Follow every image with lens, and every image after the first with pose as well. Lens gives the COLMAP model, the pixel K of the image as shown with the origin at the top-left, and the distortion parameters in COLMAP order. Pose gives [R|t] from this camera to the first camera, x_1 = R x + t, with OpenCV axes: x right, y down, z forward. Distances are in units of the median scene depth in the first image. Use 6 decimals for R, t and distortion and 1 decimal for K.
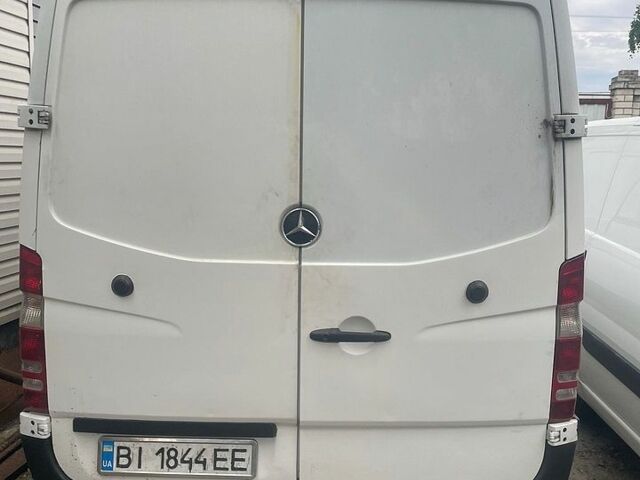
lens RADIAL K [[655.8, 0, 331.0], [0, 655.8, 243.8], [0, 0, 1]] dist [0.109595, -0.196276]
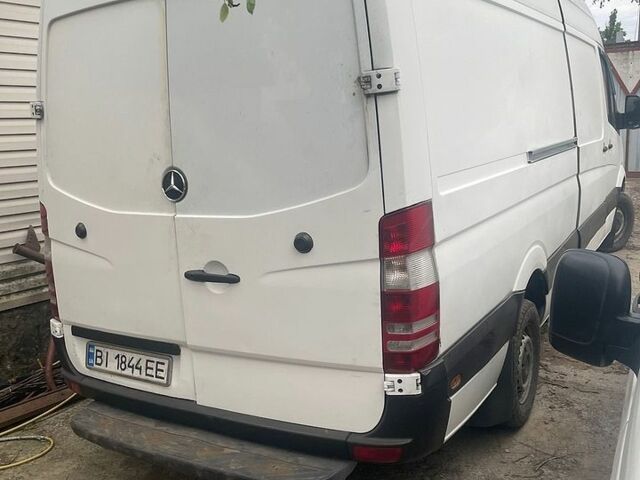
lens RADIAL K [[655.8, 0, 331.0], [0, 655.8, 243.8], [0, 0, 1]] dist [0.109595, -0.196276]
pose [[0.860857, 0.028650, -0.508039, 0.802708], [-0.003436, 0.998718, 0.050498, 0.019049], [0.508835, -0.041726, 0.859852, 0.087788]]
